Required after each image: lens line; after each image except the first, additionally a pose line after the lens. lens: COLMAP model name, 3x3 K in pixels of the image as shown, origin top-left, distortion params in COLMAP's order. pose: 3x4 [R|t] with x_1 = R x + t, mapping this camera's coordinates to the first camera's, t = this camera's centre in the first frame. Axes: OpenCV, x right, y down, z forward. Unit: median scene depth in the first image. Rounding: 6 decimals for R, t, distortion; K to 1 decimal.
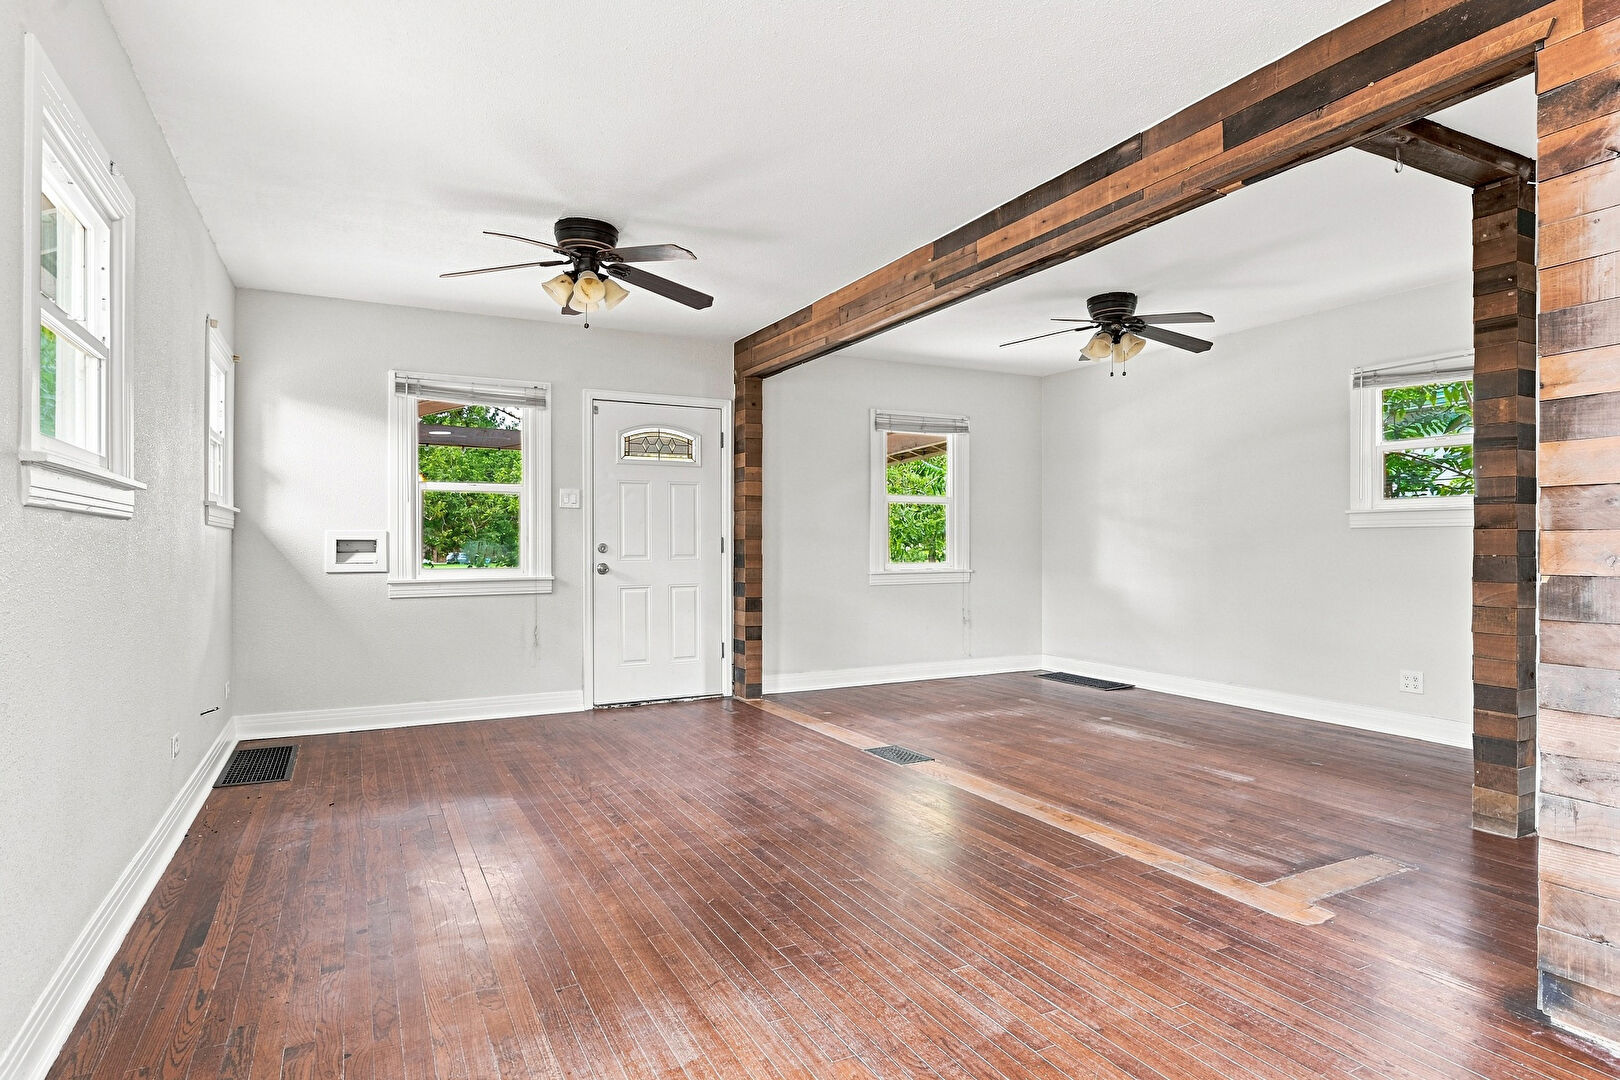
lens RADIAL K [[899.4, 0, 812.5], [0, 899.4, 539.0], [0, 0, 1]] dist [-0.004675, 0.000076]
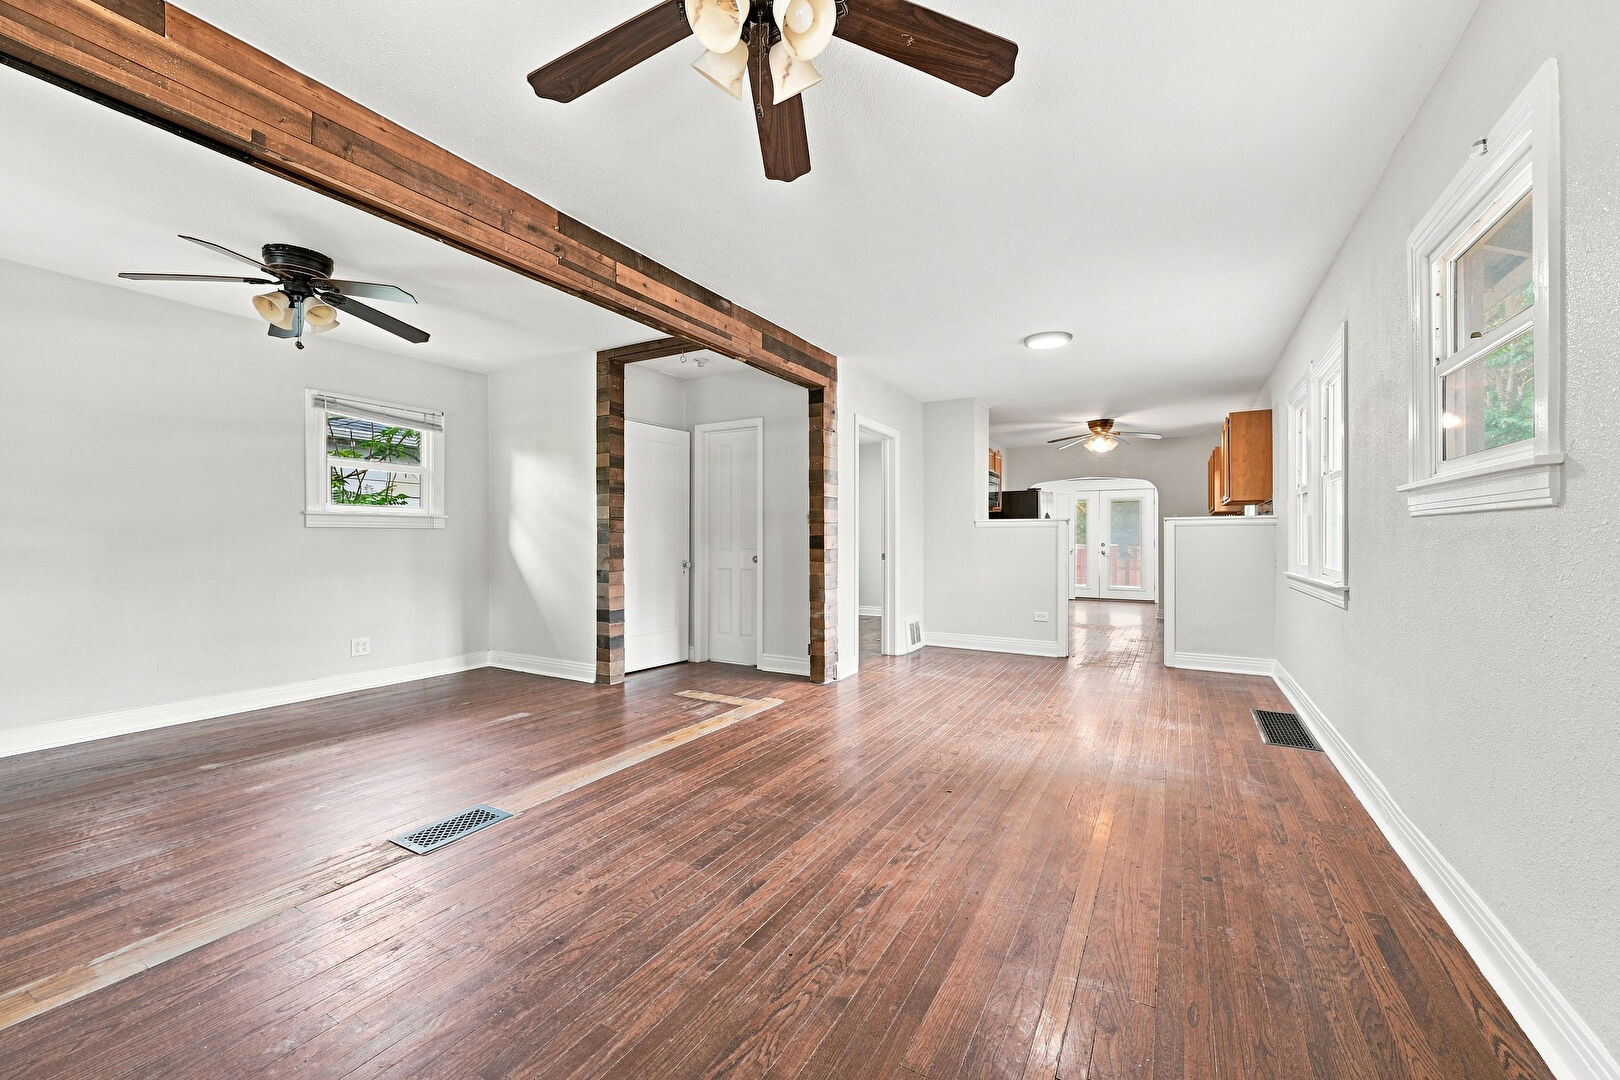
lens RADIAL K [[643.6, 0, 812.0], [0, 643.6, 540.9], [0, 0, 1]] dist [-0.000630, -0.000028]
pose [[-0.549409, -0.002546, 0.835550, -0.677889], [-0.003066, 0.999995, 0.001032, 0.004239], [-0.835548, -0.001995, -0.549414, 1.396357]]
